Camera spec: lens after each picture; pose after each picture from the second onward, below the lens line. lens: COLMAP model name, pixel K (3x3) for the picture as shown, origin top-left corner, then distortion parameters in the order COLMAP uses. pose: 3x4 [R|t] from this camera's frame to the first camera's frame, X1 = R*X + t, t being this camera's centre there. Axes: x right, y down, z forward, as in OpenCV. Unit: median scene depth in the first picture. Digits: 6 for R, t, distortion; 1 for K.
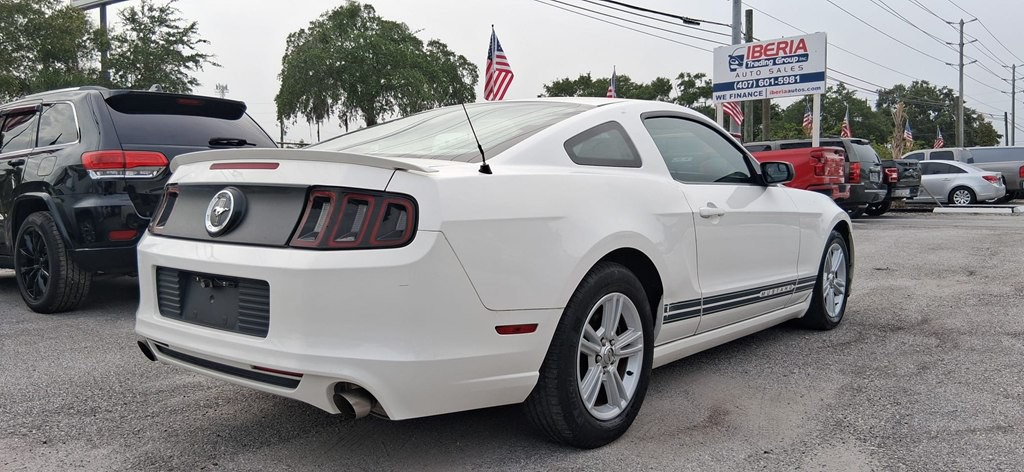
lens RADIAL K [[779.3, 0, 507.5], [0, 779.3, 244.4], [0, 0, 1]] dist [0.095809, -0.174099]
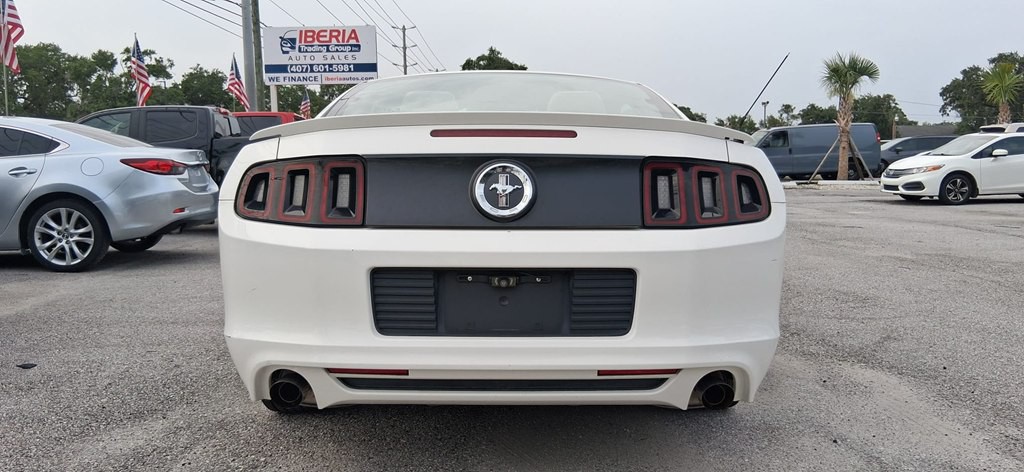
lens RADIAL K [[779.3, 0, 507.5], [0, 779.3, 244.4], [0, 0, 1]] dist [0.095809, -0.174099]
pose [[0.778044, -0.059124, 0.625421, -0.112466], [0.048277, 0.998245, 0.034310, -0.001791], [-0.626352, 0.003499, 0.779533, 0.051515]]
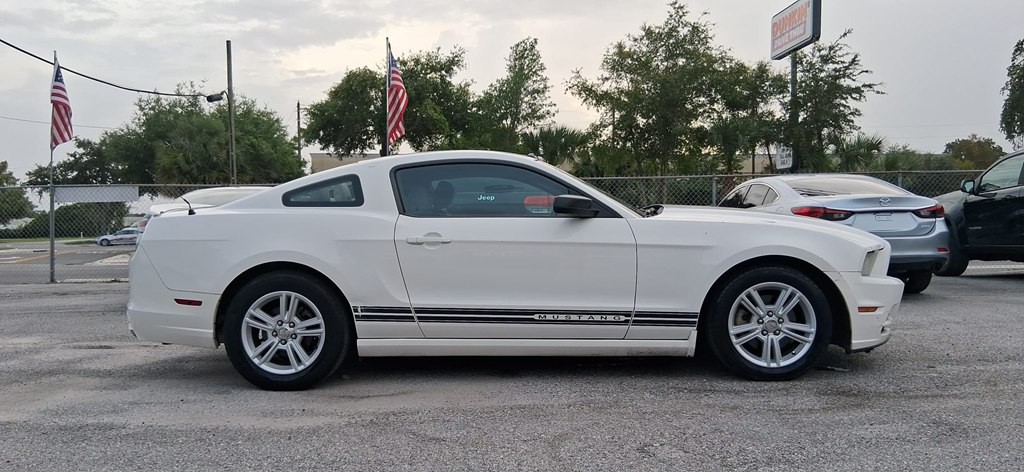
lens RADIAL K [[779.3, 0, 507.5], [0, 779.3, 244.4], [0, 0, 1]] dist [0.095809, -0.174099]
pose [[0.596923, 0.018244, -0.802091, 0.233214], [-0.047233, 0.998807, -0.012432, -0.004343], [0.800907, 0.045306, 0.597072, 0.062894]]
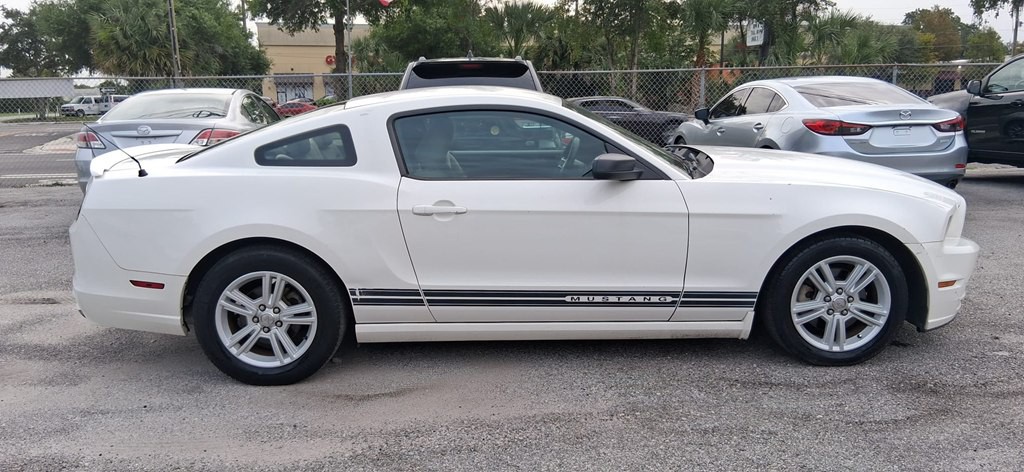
lens RADIAL K [[779.3, 0, 507.5], [0, 779.3, 244.4], [0, 0, 1]] dist [0.095809, -0.174099]
pose [[0.639890, 0.139624, -0.755676, 0.192587], [-0.043863, 0.988389, 0.145479, -0.026189], [0.767214, -0.059944, 0.638584, 0.071856]]
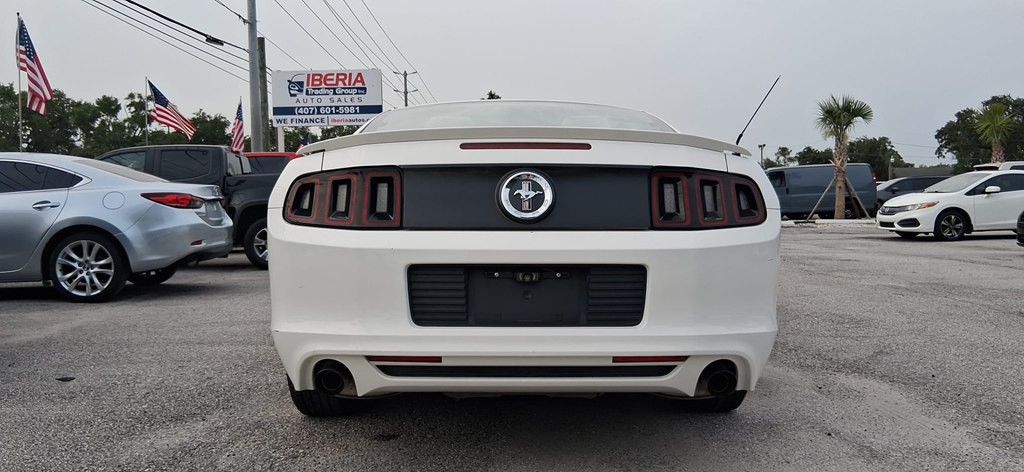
lens RADIAL K [[779.7, 0, 507.9], [0, 779.7, 246.5], [0, 0, 1]] dist [0.098623, -0.180352]
pose [[0.777111, -0.028947, 0.628698, -0.123333], [0.051426, 0.998522, -0.017592, 0.003953], [-0.627259, 0.046003, 0.777451, 0.043995]]
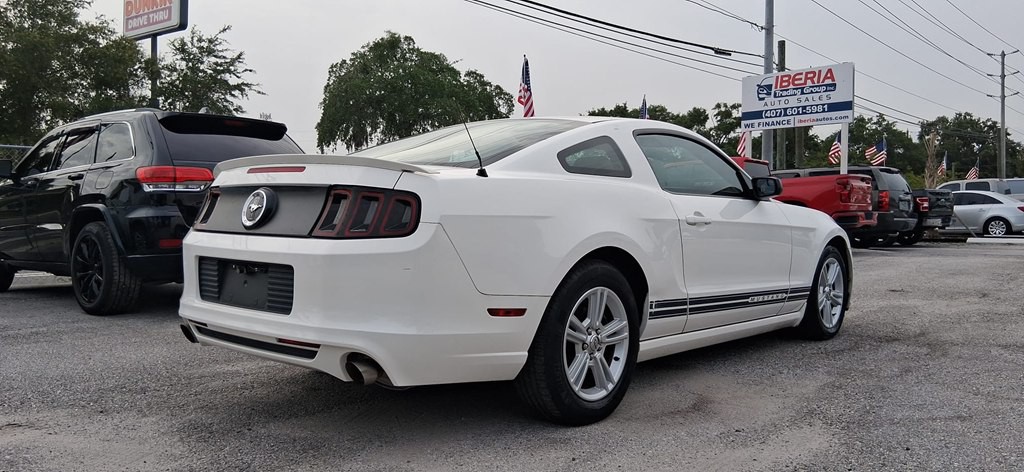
lens RADIAL K [[779.3, 0, 507.5], [0, 779.3, 244.4], [0, 0, 1]] dist [0.095809, -0.174099]
pose [[0.998869, 0.012291, -0.045941, 0.007937], [-0.013979, 0.999232, -0.036600, 0.006365], [0.045456, 0.037200, 0.998273, -0.017746]]
